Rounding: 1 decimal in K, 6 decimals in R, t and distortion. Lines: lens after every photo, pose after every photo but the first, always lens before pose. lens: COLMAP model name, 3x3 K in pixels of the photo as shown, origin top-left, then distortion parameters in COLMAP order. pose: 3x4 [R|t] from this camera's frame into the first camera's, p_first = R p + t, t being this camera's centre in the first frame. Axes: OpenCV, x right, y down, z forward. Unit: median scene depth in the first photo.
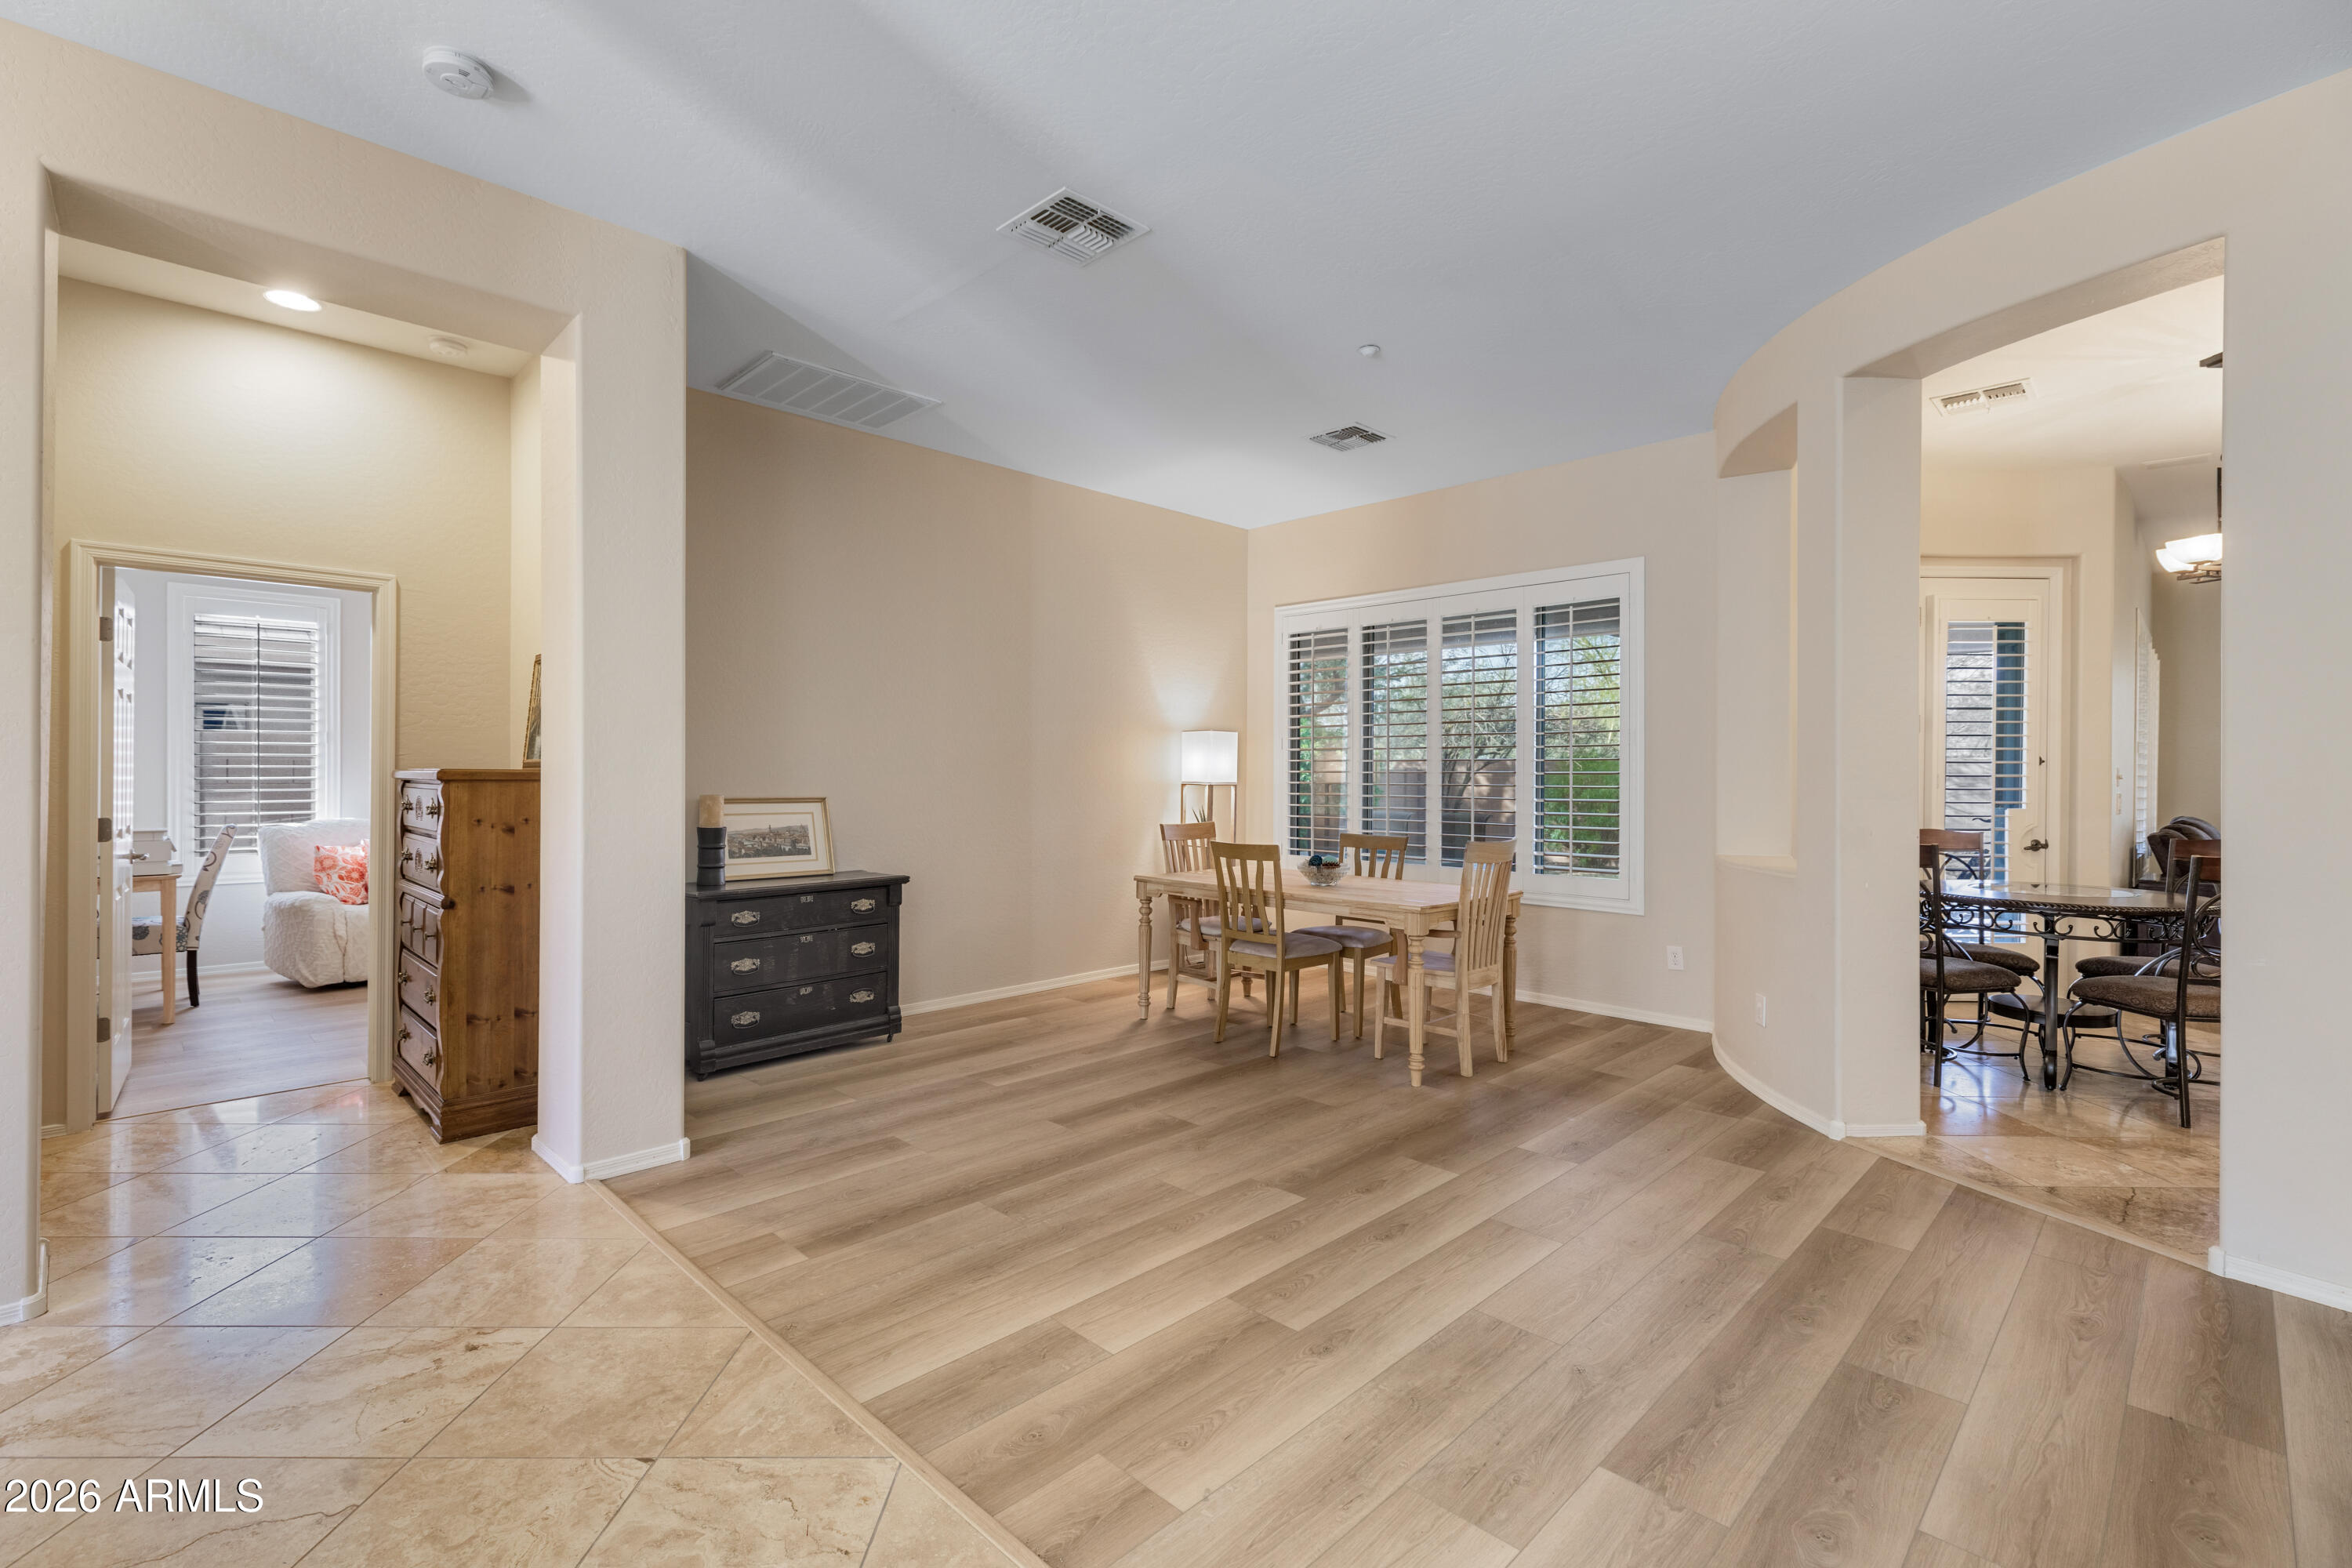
lens RADIAL K [[1064.0, 0, 1172.7], [0, 1064.0, 778.2], [0, 0, 1]] dist [0.003841, 0.000336]
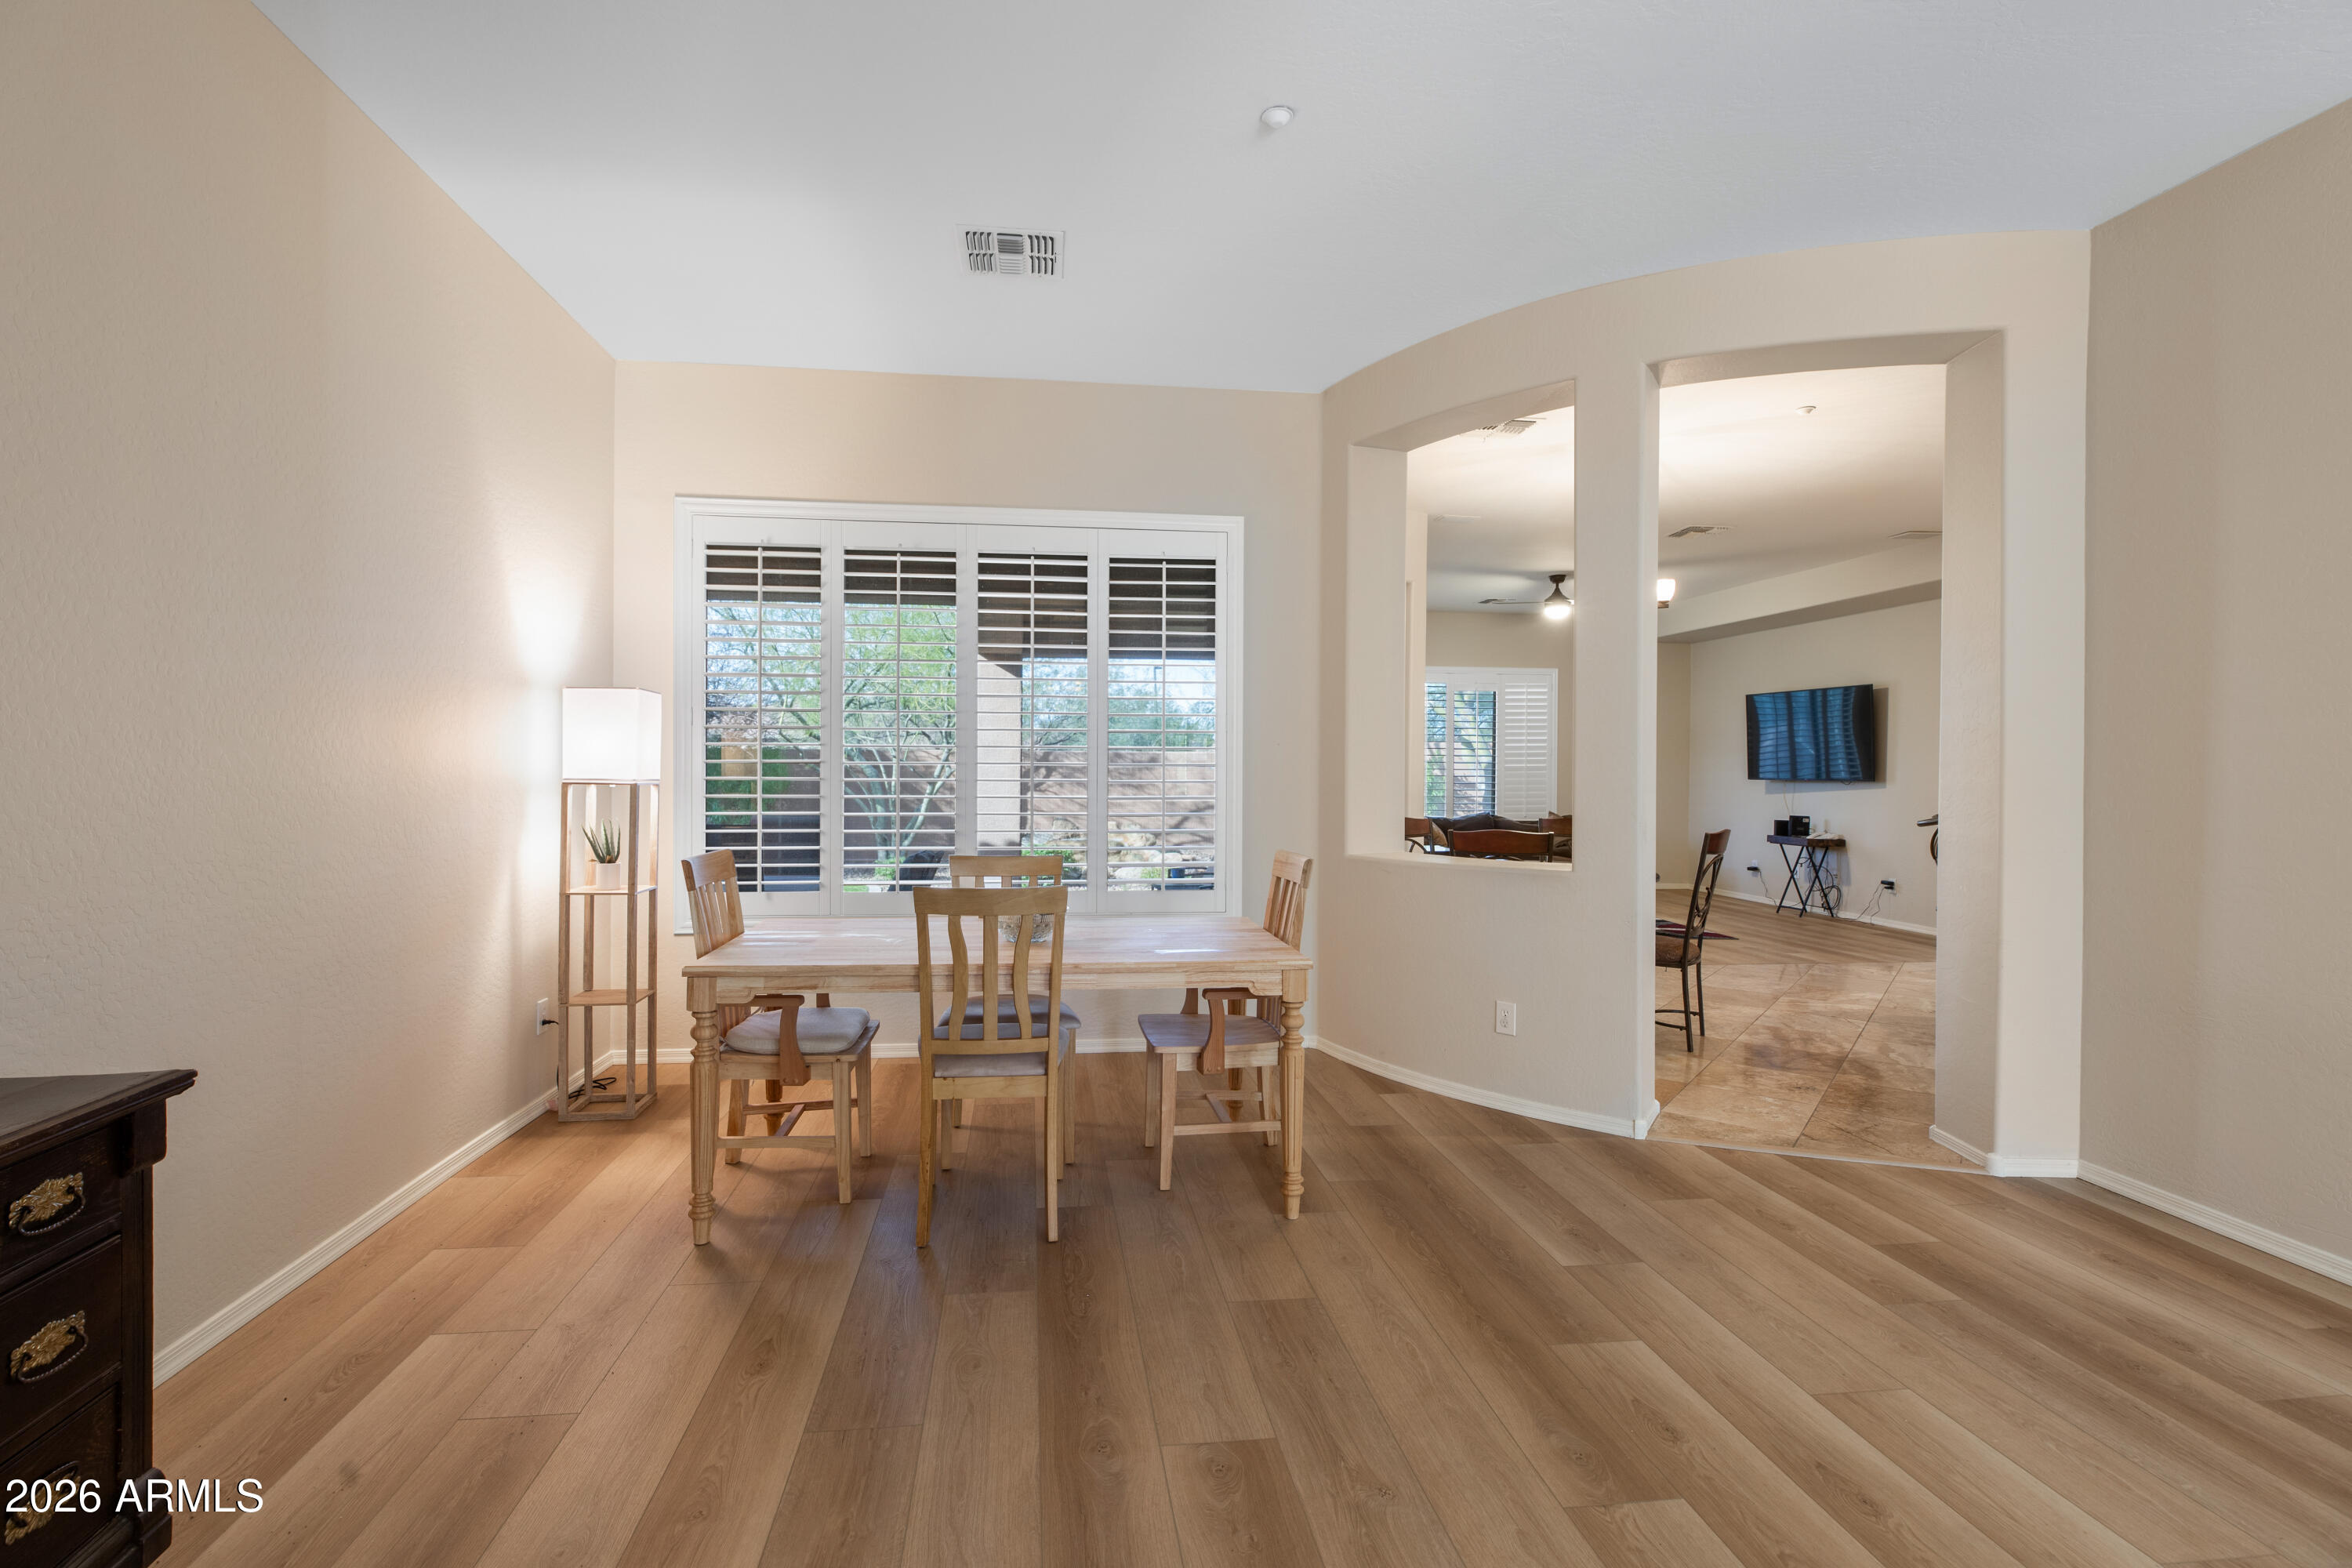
lens RADIAL K [[1092.4, 0, 1170.0], [0, 1092.4, 774.3], [0, 0, 1]] dist [0.002046, 0.000292]
pose [[0.619785, -0.005479, 0.784753, -0.432839], [0.003824, 0.999985, 0.003961, -0.001731], [-0.784762, 0.000545, 0.619796, 0.719191]]
